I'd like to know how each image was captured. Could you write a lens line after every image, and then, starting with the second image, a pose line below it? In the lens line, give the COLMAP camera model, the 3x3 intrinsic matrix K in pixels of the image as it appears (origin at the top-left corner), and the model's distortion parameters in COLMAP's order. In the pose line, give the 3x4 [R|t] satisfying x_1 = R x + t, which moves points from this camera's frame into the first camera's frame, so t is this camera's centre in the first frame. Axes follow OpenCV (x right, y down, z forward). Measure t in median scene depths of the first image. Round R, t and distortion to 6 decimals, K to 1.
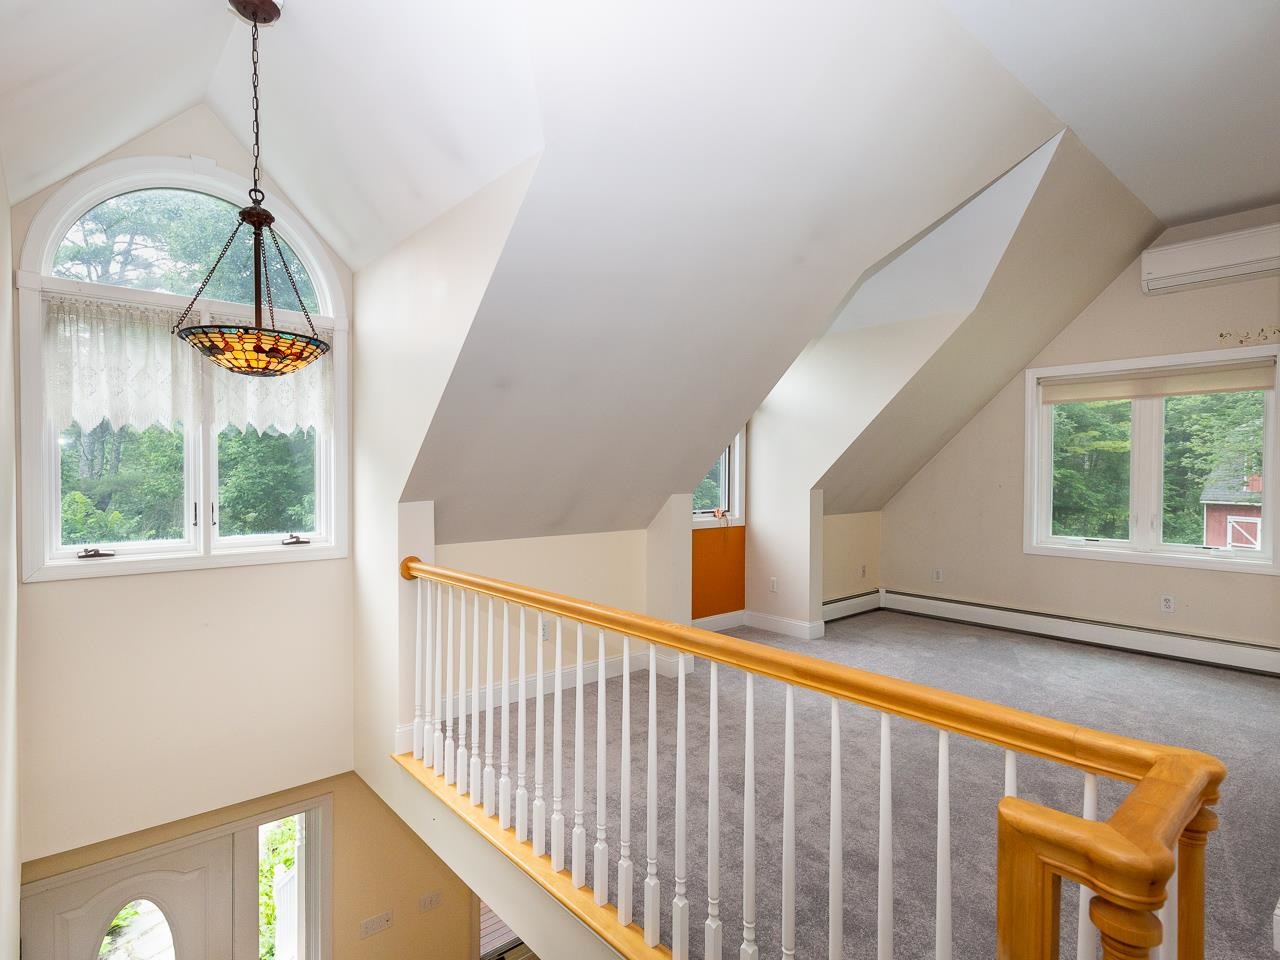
lens RADIAL K [[667.5, 0, 639.2], [0, 667.5, 481.3], [0, 0, 1]] dist [0.015595, -0.004044]
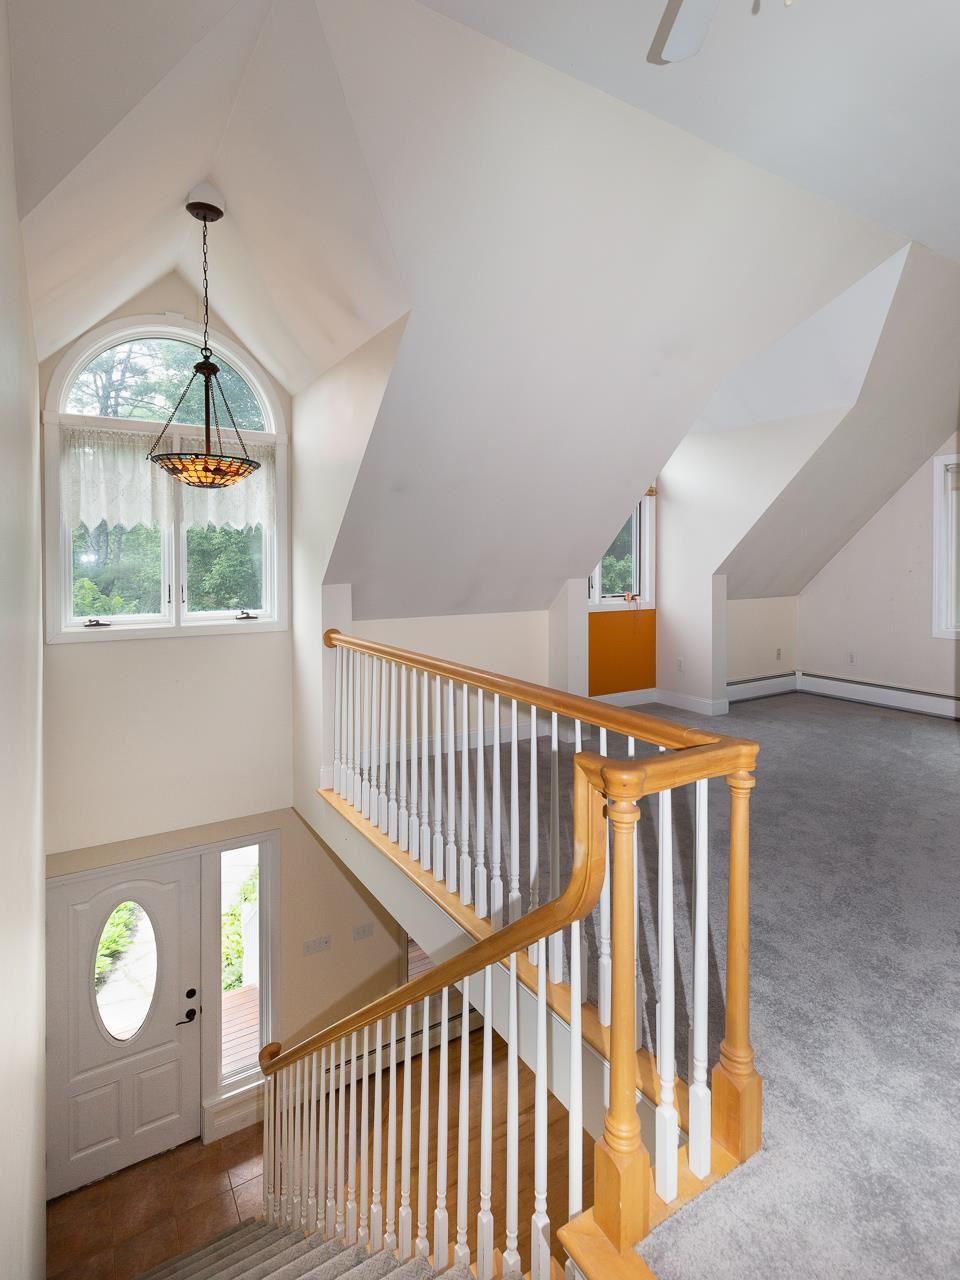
lens RADIAL K [[667.5, 0, 520.8], [0, 667.5, 567.5], [0, 0, 1]] dist [0.015595, -0.004044]
pose [[0.992746, -0.002433, -0.120207, 0.143450], [0.002277, 0.999996, -0.001431, 0.002250], [0.120210, 0.001147, 0.992748, -0.168055]]
